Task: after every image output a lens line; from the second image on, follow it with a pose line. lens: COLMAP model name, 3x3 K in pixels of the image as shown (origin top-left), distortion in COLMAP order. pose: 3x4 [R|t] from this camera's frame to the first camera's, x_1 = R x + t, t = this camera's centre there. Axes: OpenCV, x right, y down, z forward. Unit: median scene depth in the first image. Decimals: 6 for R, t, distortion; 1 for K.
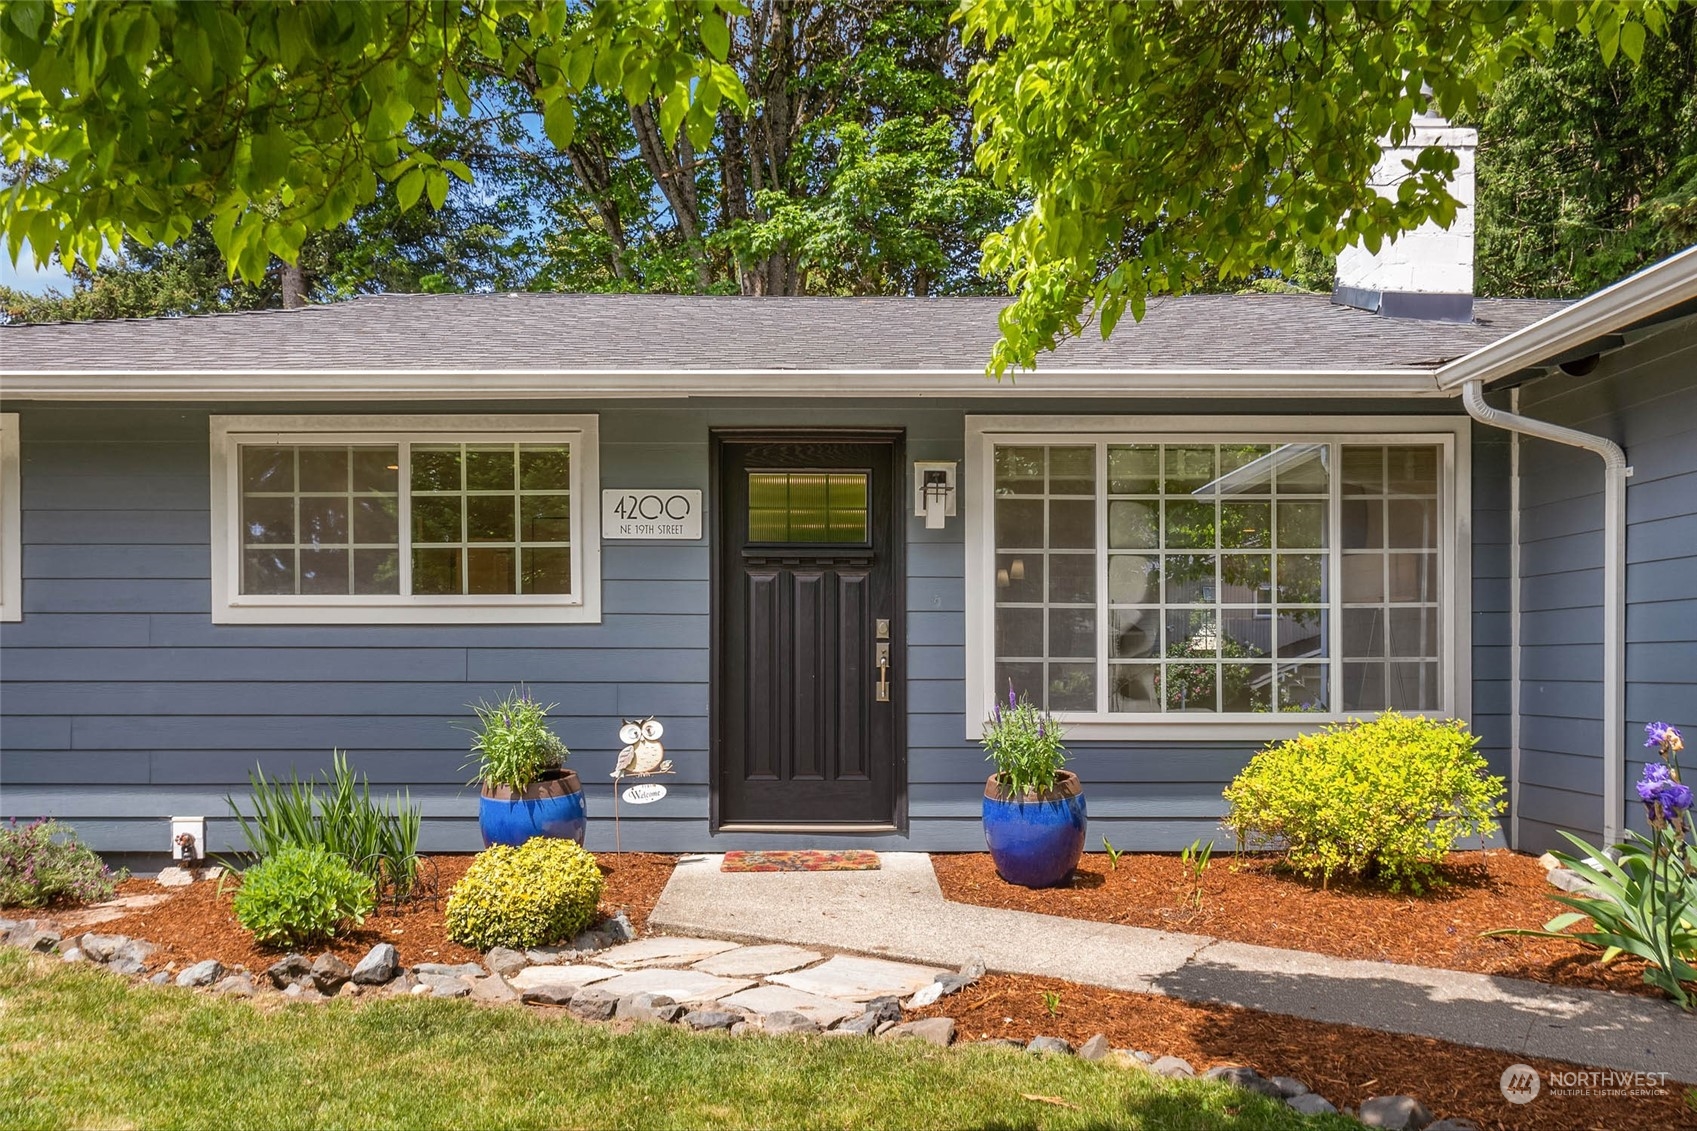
lens RADIAL K [[1508.1, 0, 848.5], [0, 1508.1, 565.5], [0, 0, 1]] dist [-0.003385, -0.002365]
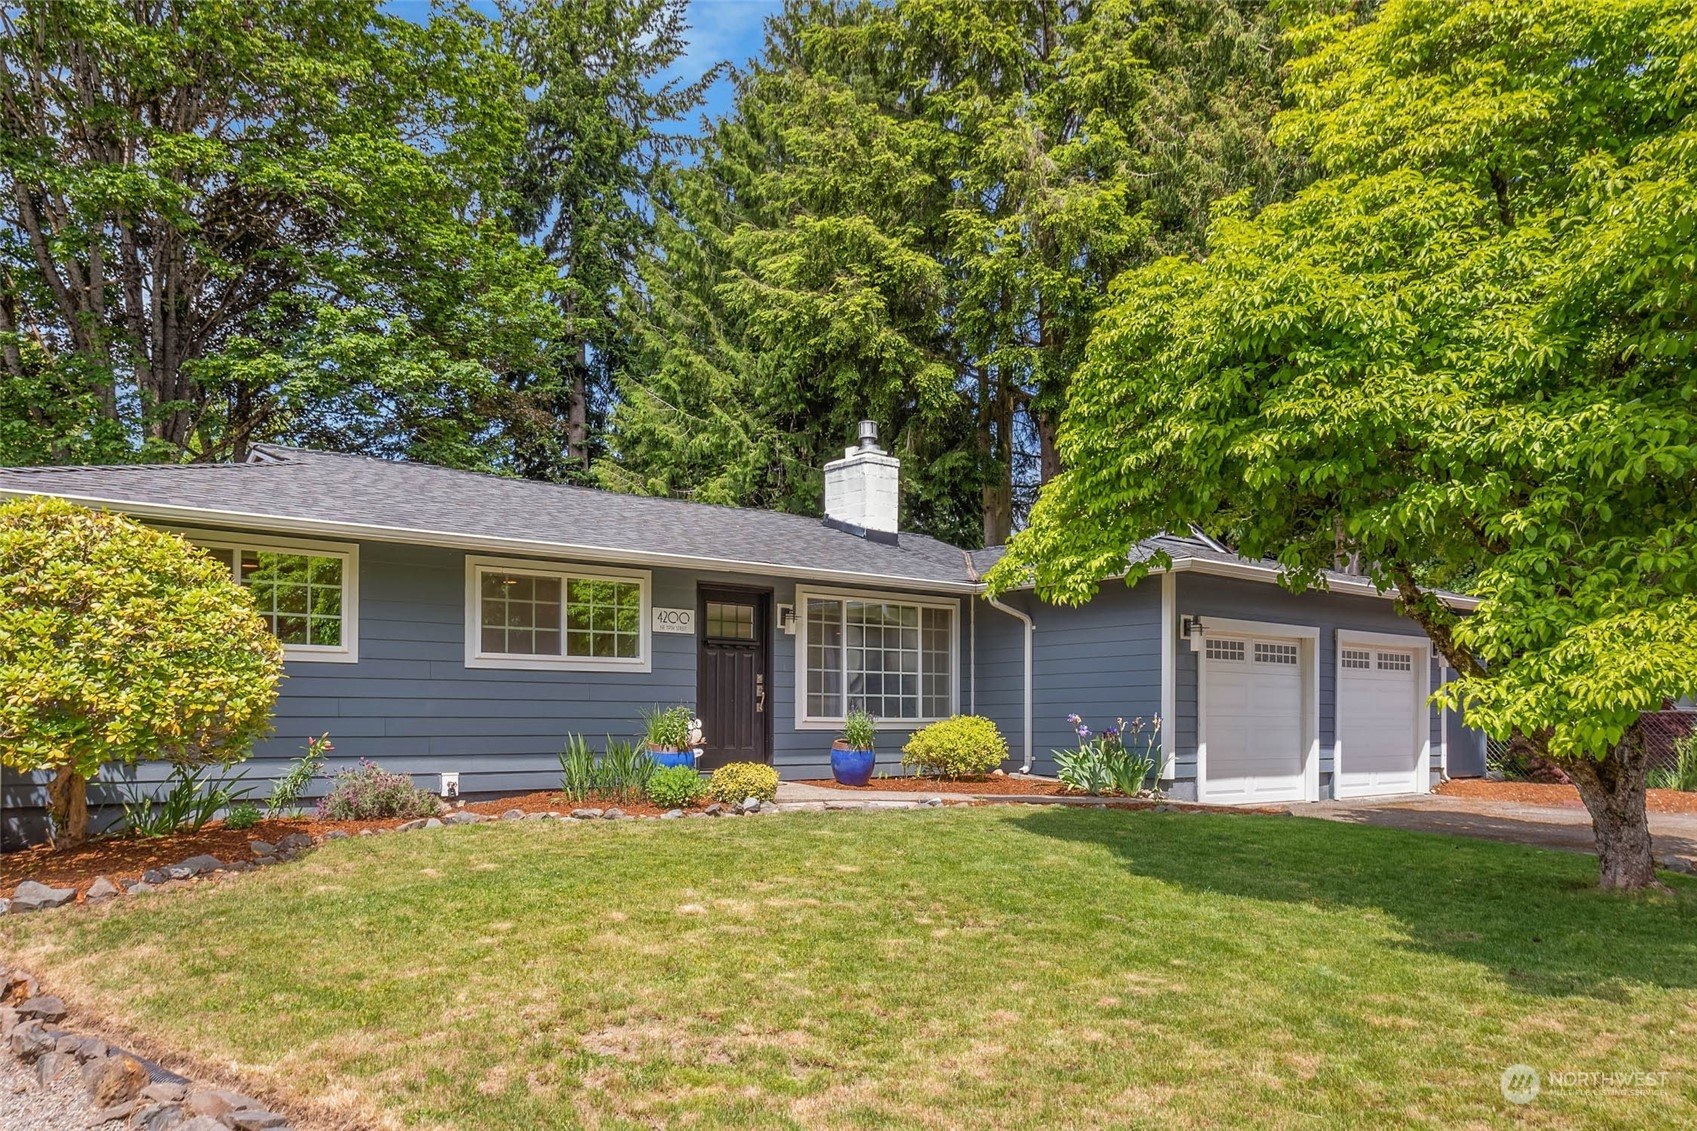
lens RADIAL K [[1320.6, 0, 848.5], [0, 1320.6, 565.5], [0, 0, 1]] dist [0.003566, 0.000461]
pose [[0.767062, 0.079001, 0.636690, -1.104917], [-0.039985, 0.996347, -0.075454, 0.017645], [-0.640325, 0.032420, 0.767419, -0.546025]]
